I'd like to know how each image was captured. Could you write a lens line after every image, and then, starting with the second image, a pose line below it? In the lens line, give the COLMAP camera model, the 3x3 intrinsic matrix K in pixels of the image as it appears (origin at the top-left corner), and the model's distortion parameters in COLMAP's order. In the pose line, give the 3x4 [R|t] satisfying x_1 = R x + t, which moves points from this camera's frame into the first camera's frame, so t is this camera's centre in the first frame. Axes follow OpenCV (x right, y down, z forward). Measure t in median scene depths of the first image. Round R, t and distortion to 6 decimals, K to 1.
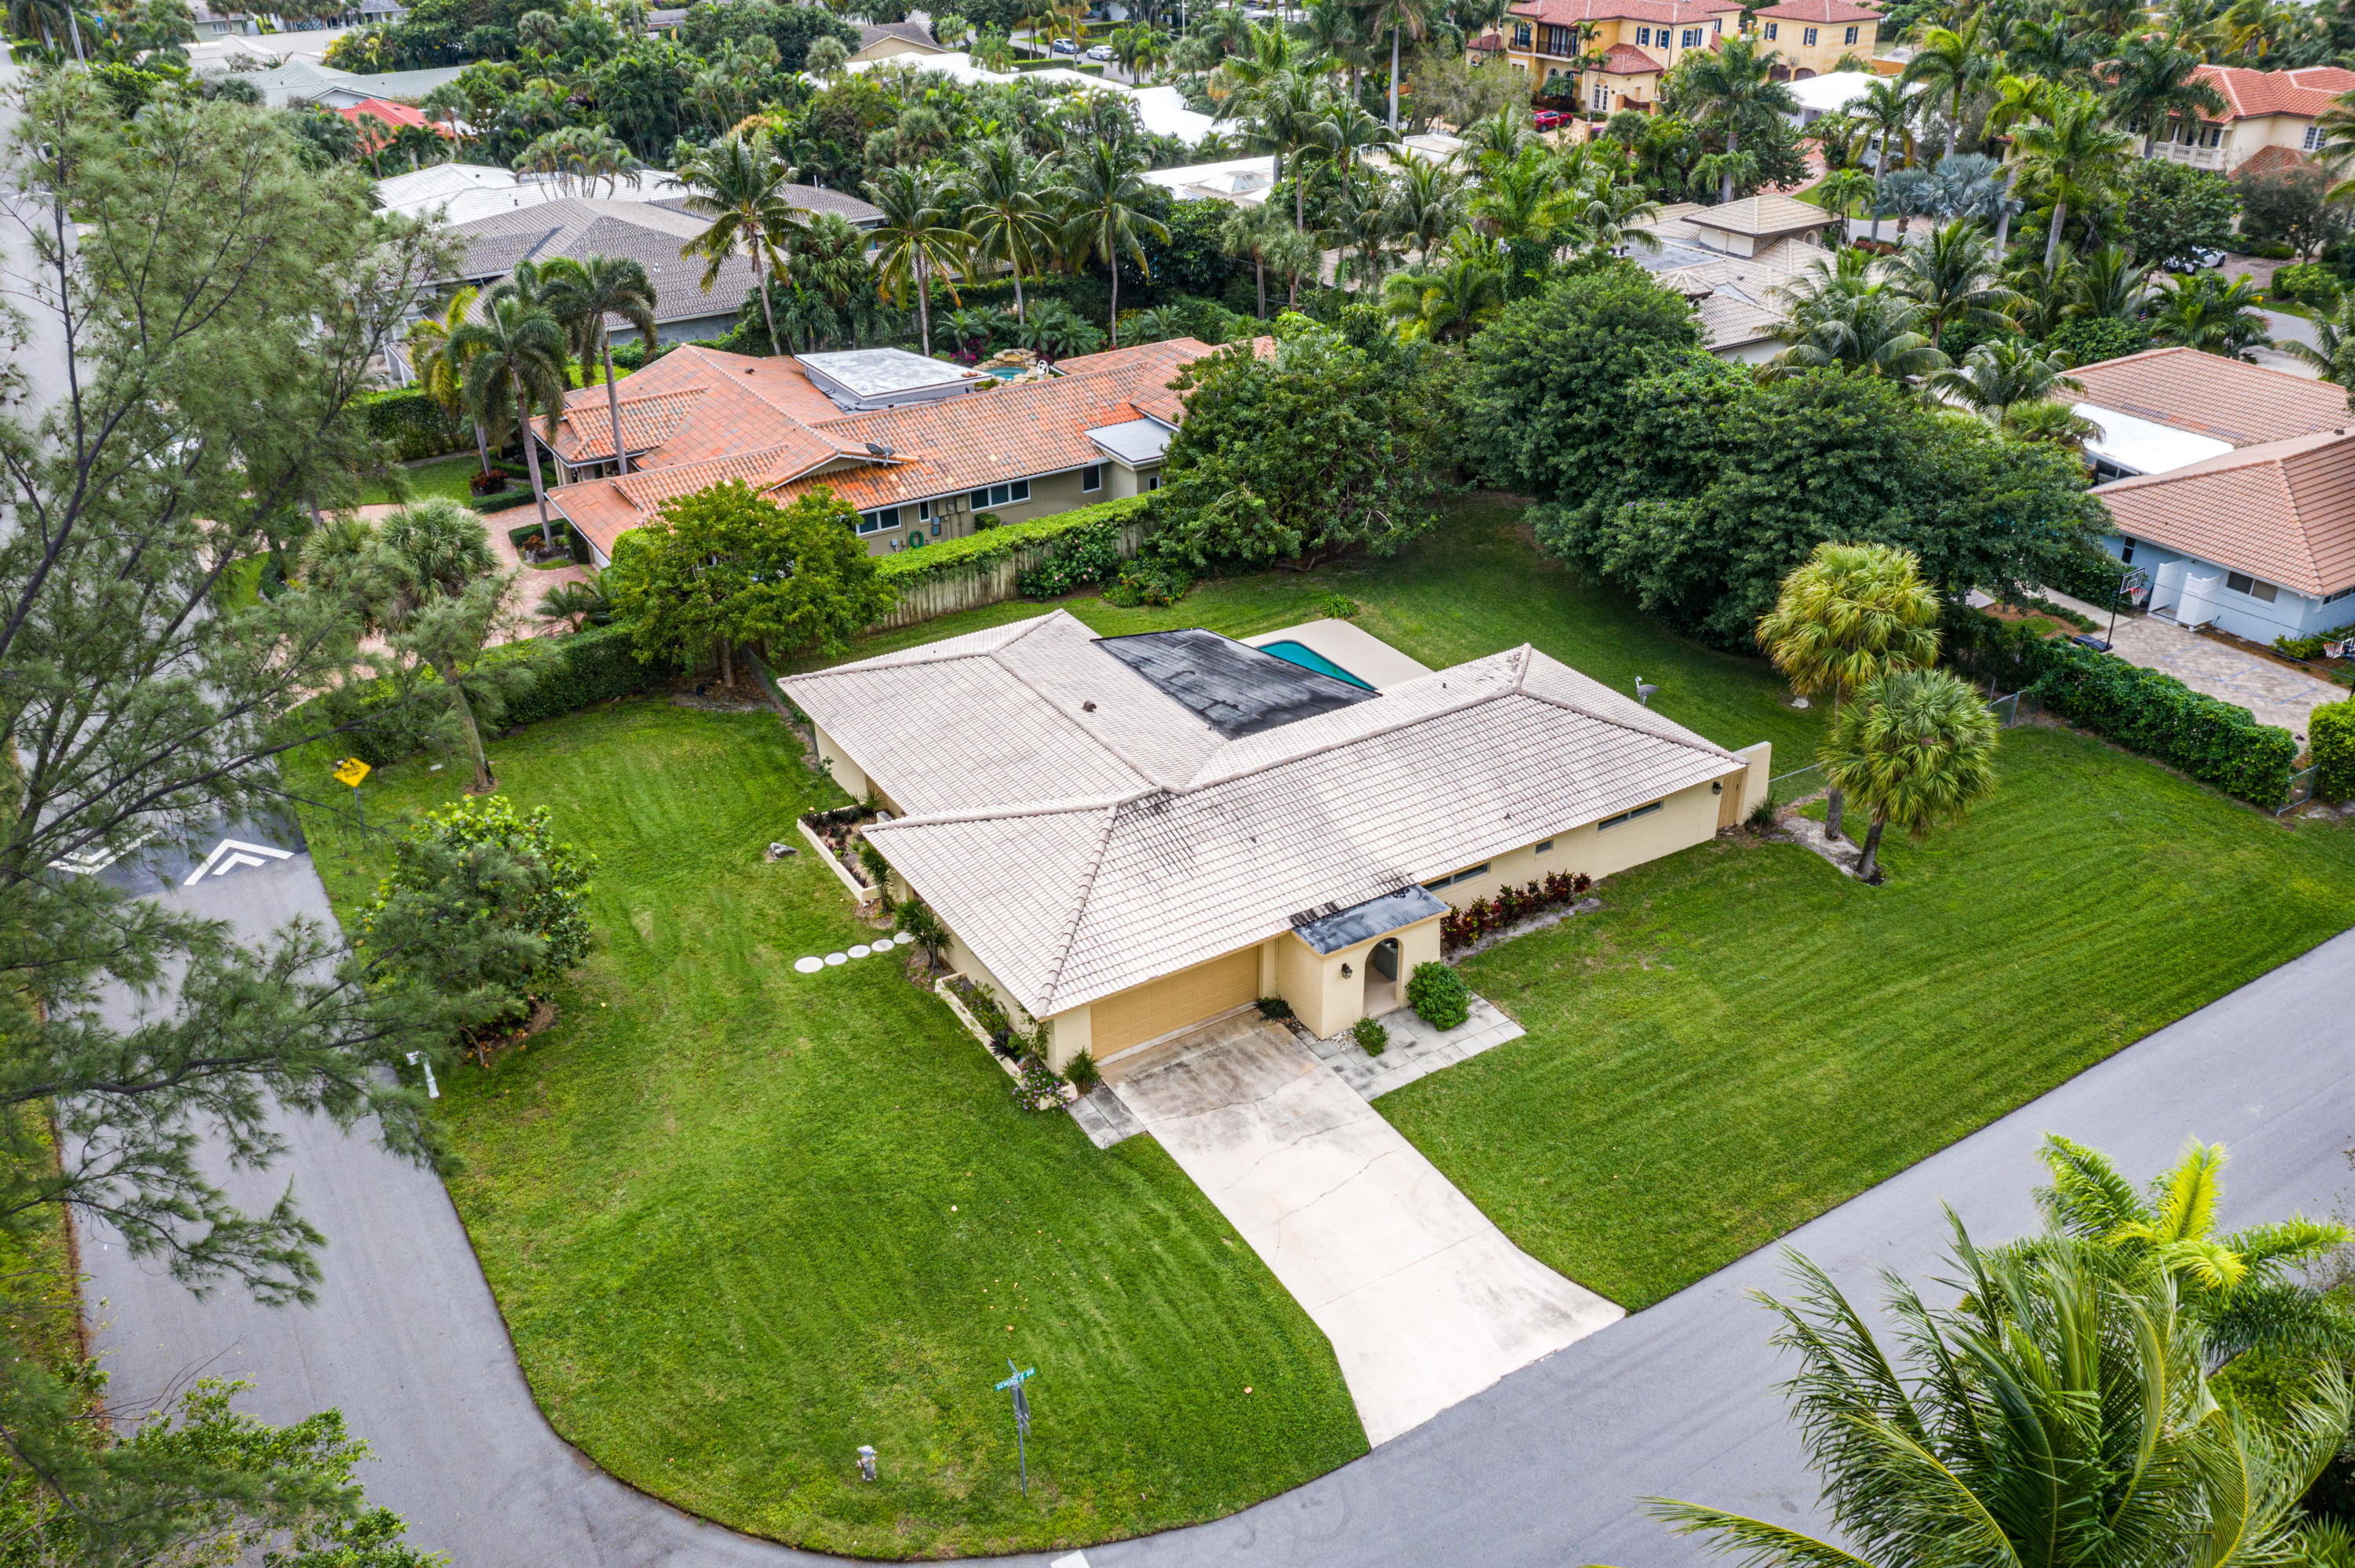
lens RADIAL K [[1793.2, 0, 1188.8], [0, 1793.2, 884.9], [0, 0, 1]] dist [-0.006187, -0.006424]
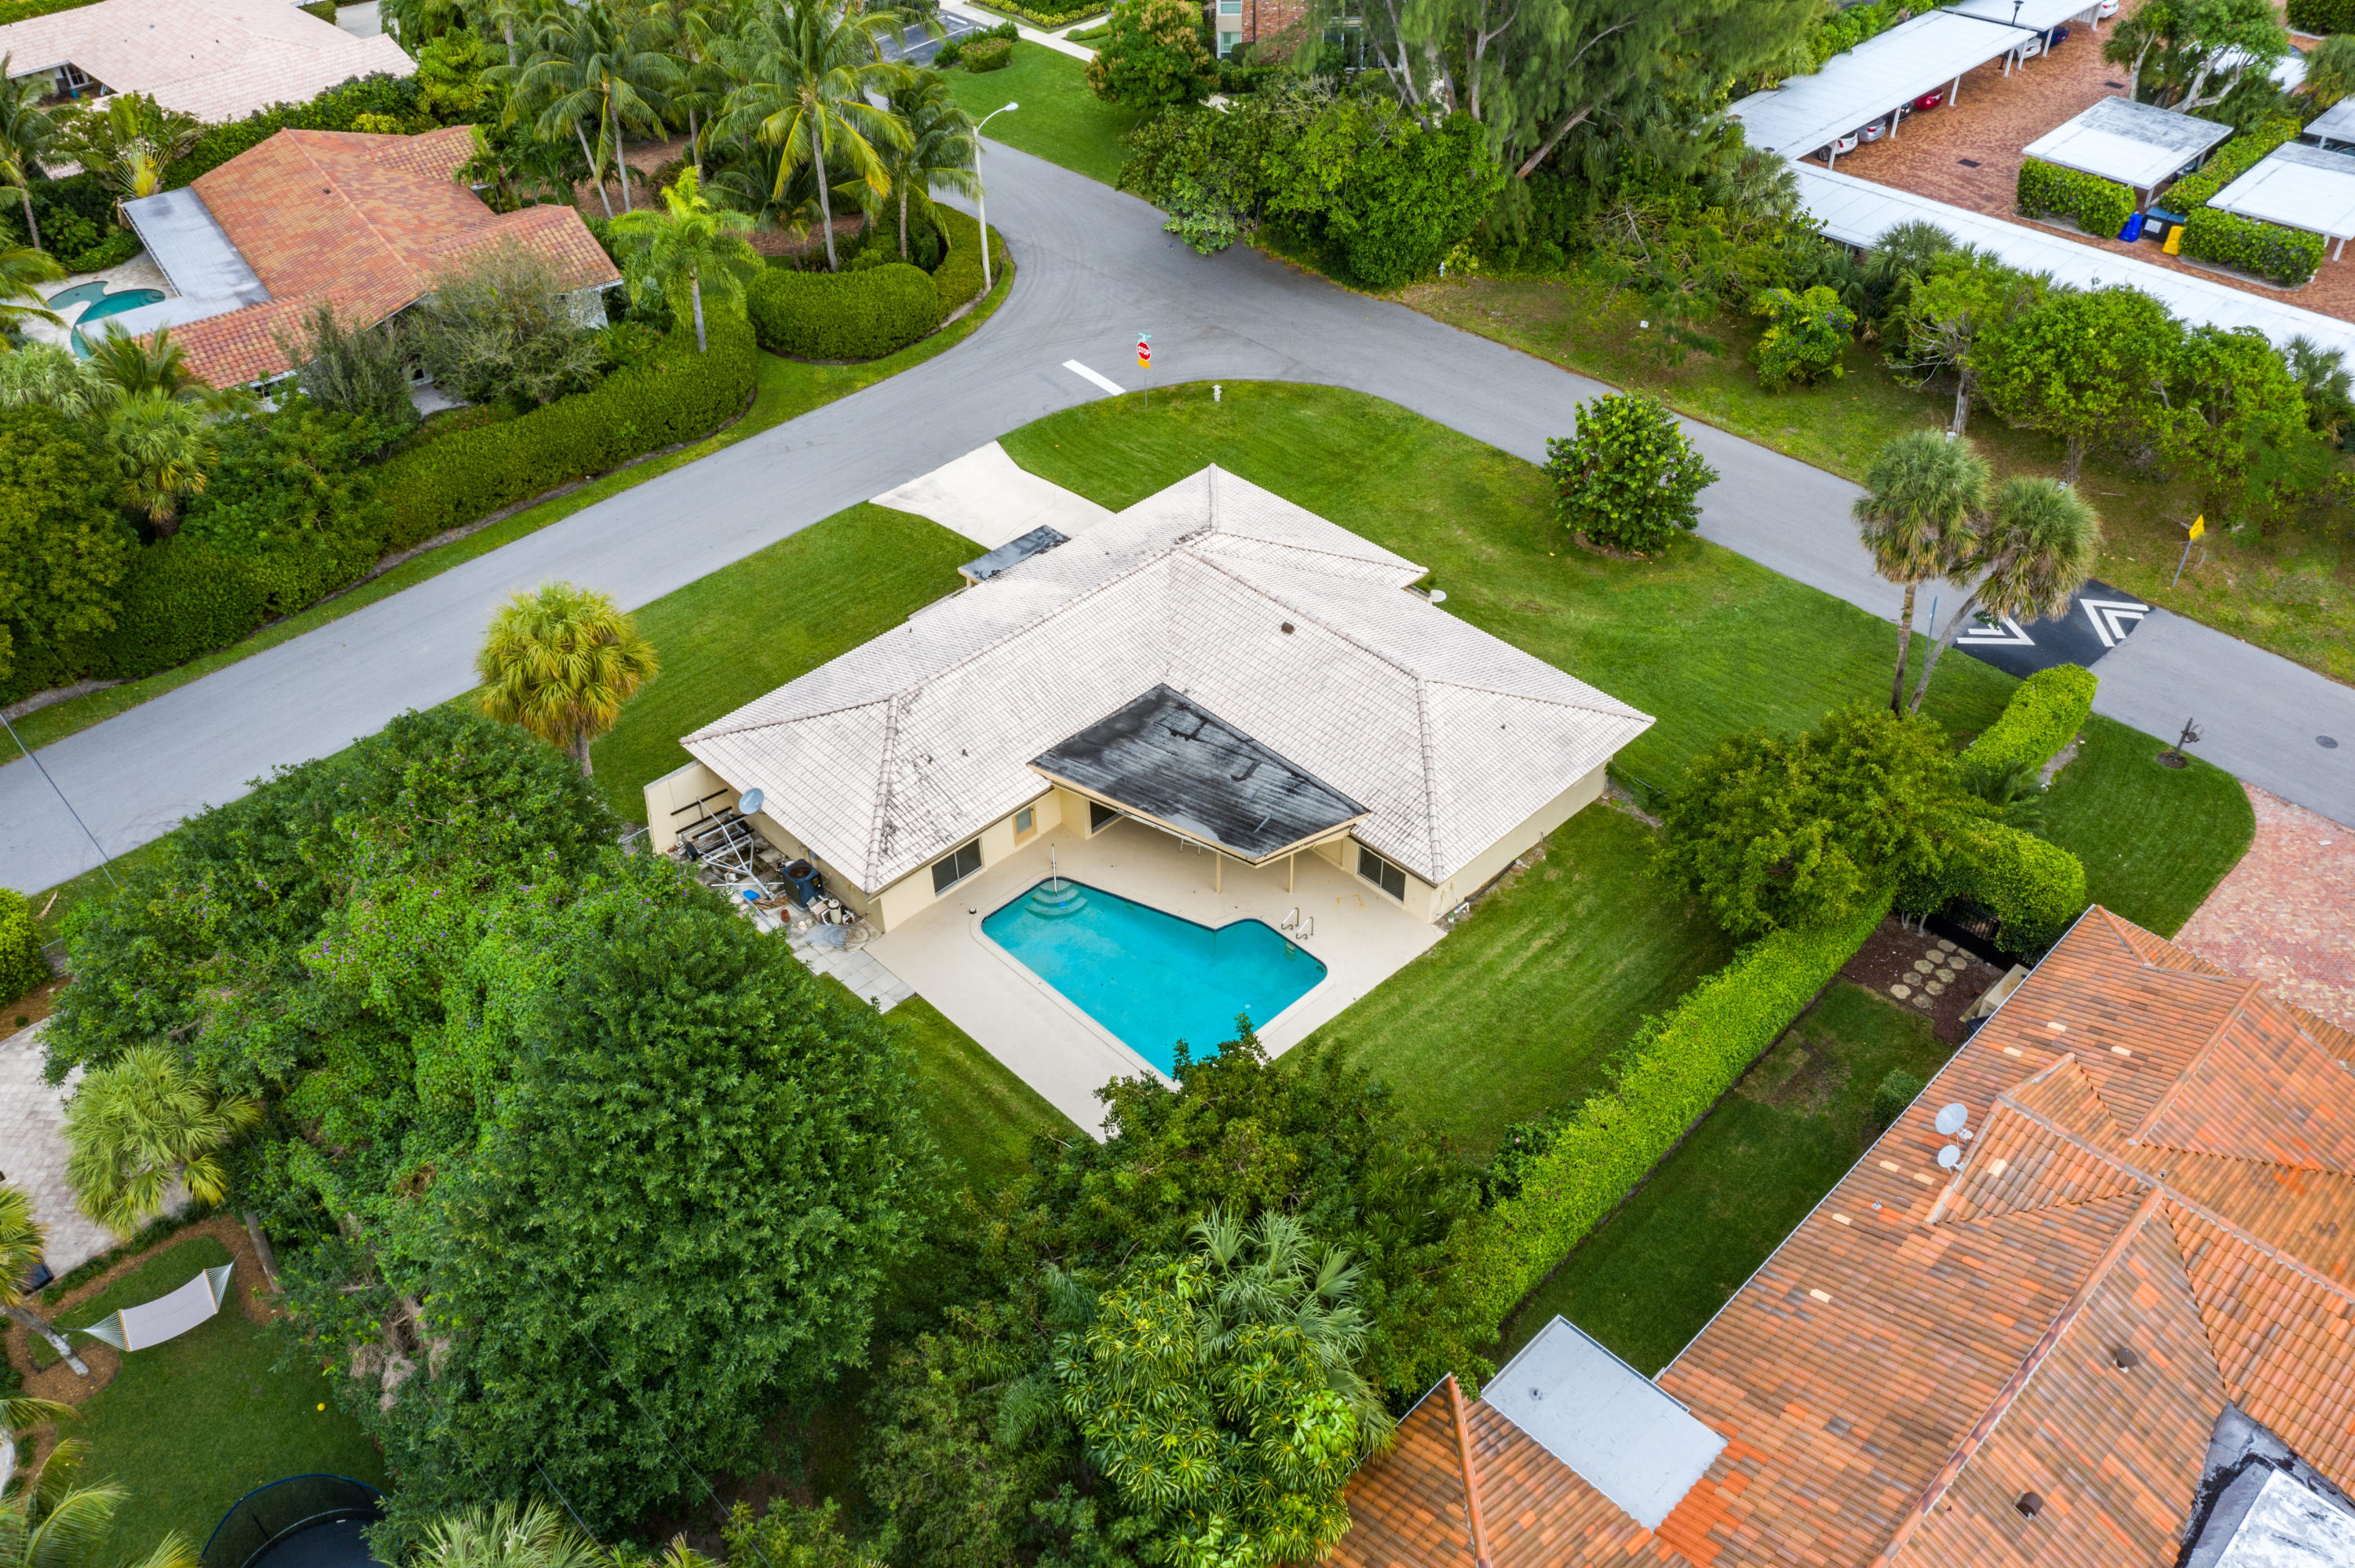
lens RADIAL K [[1854.9, 0, 1166.8], [0, 1854.9, 769.0], [0, 0, 1]] dist [-0.011080, -0.000879]
pose [[-0.977238, 0.155930, -0.143847, 0.200529], [-0.085466, 0.331225, 0.939673, -1.176649], [0.194169, 0.930578, -0.310359, 1.484065]]
